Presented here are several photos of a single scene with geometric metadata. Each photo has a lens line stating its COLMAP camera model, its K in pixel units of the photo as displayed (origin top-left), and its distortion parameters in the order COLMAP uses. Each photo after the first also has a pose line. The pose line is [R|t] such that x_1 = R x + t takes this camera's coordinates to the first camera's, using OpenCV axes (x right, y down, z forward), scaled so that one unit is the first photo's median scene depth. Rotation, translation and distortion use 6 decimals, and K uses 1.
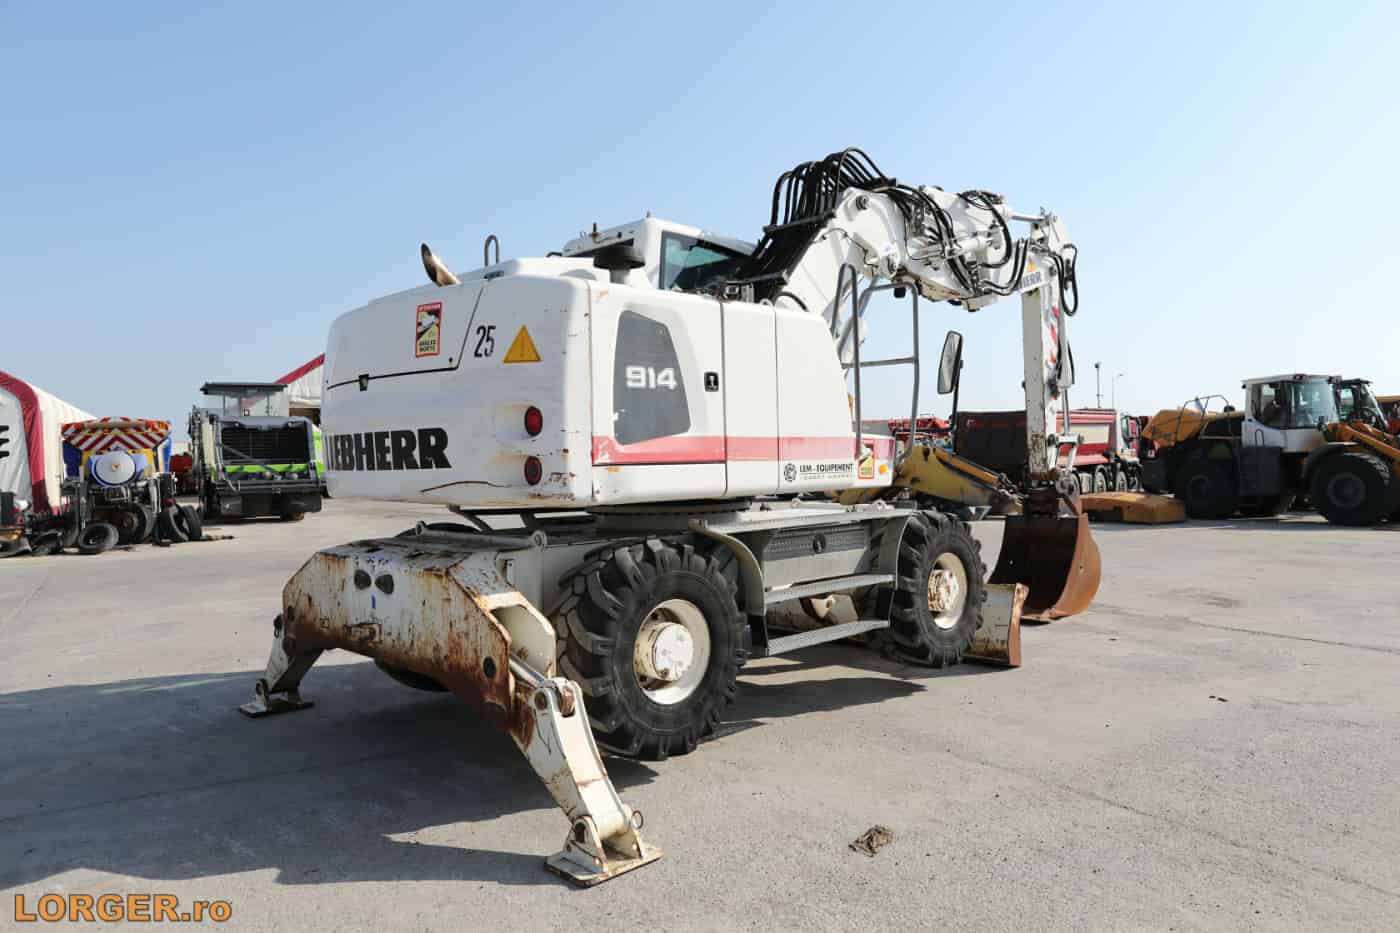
lens RADIAL K [[955.8, 0, 700.0], [0, 955.8, 466.5], [0, 0, 1]] dist [-0.062533, 0.066890]
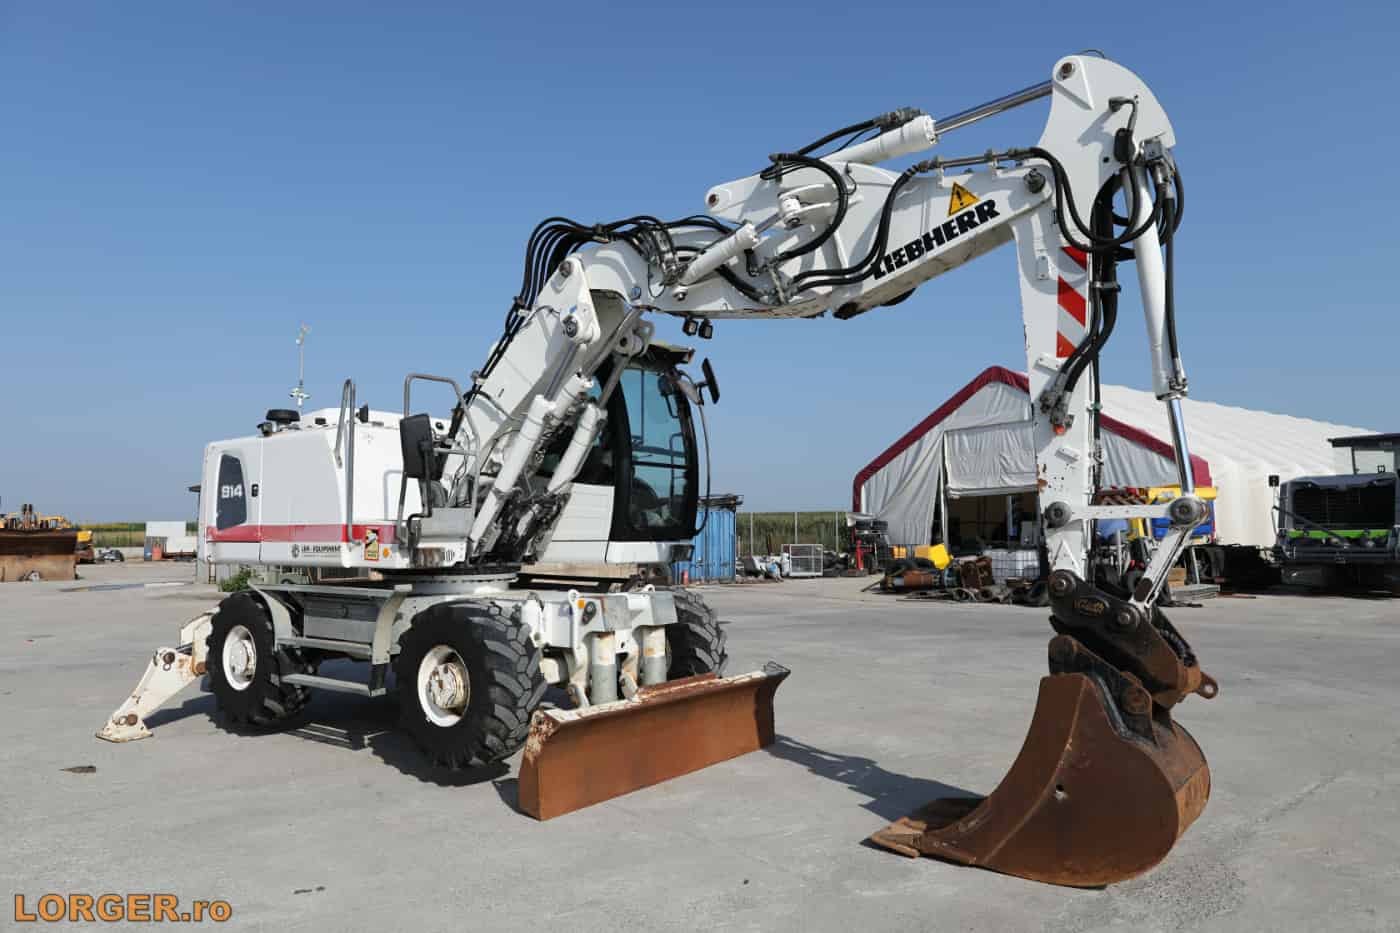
lens RADIAL K [[955.8, 0, 700.0], [0, 955.8, 466.5], [0, 0, 1]] dist [-0.062533, 0.066890]
pose [[0.160247, -0.051241, -0.985746, 1.358968], [-0.007996, 0.998552, -0.053206, -0.041917], [0.987045, 0.016408, 0.159605, 1.206733]]
